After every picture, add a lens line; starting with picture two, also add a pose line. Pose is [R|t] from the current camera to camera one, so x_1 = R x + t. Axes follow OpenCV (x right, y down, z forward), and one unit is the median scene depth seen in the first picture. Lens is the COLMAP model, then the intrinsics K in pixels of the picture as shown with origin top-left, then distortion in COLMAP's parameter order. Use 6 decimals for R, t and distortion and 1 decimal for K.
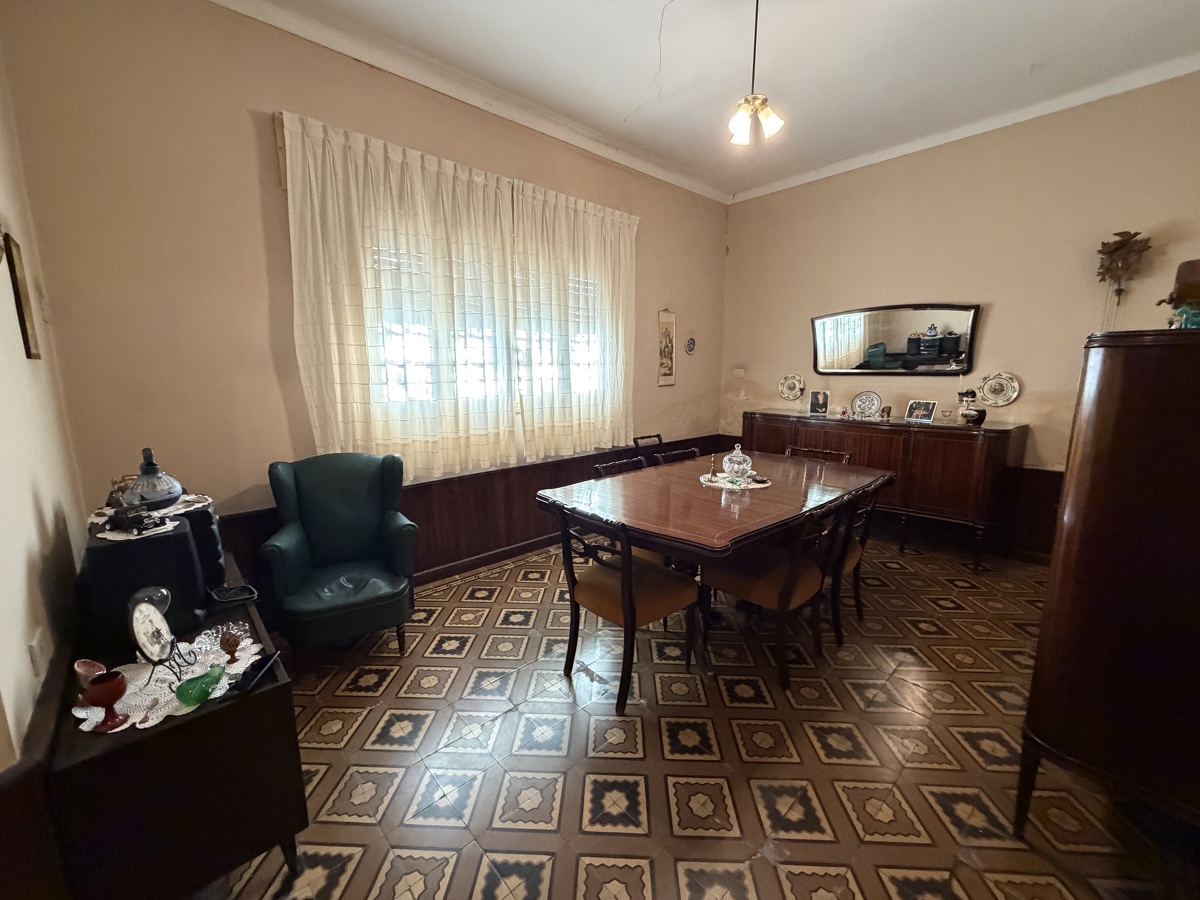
lens RADIAL K [[480.1, 0, 595.2], [0, 480.1, 448.4], [0, 0, 1]] dist [0.000149, 0.000097]
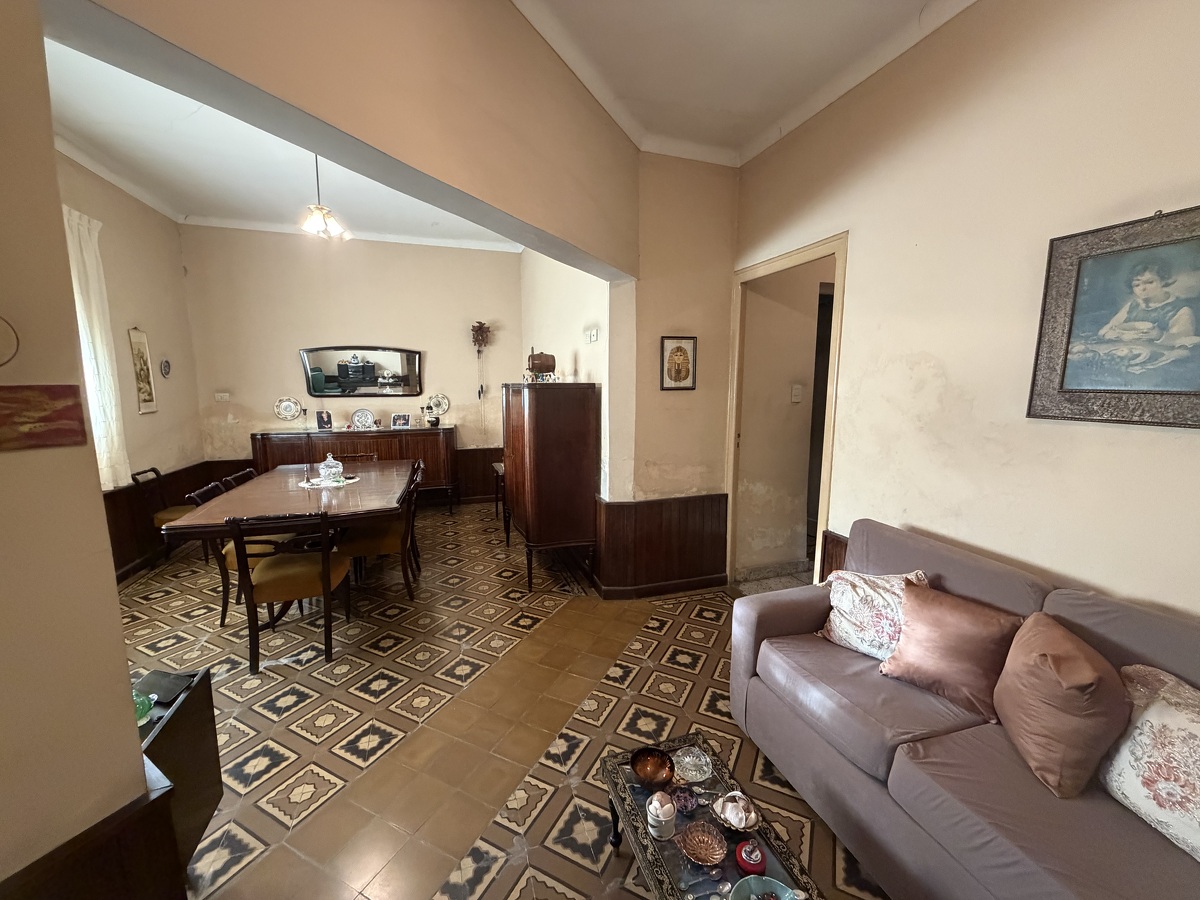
lens RADIAL K [[480.1, 0, 600.1], [0, 480.1, 452.1], [0, 0, 1]] dist [0.000149, 0.000097]
pose [[0.400534, -0.126423, 0.907518, -0.446178], [0.150157, 0.986102, 0.071098, 0.003789], [-0.903894, 0.107793, 0.413951, -0.157009]]
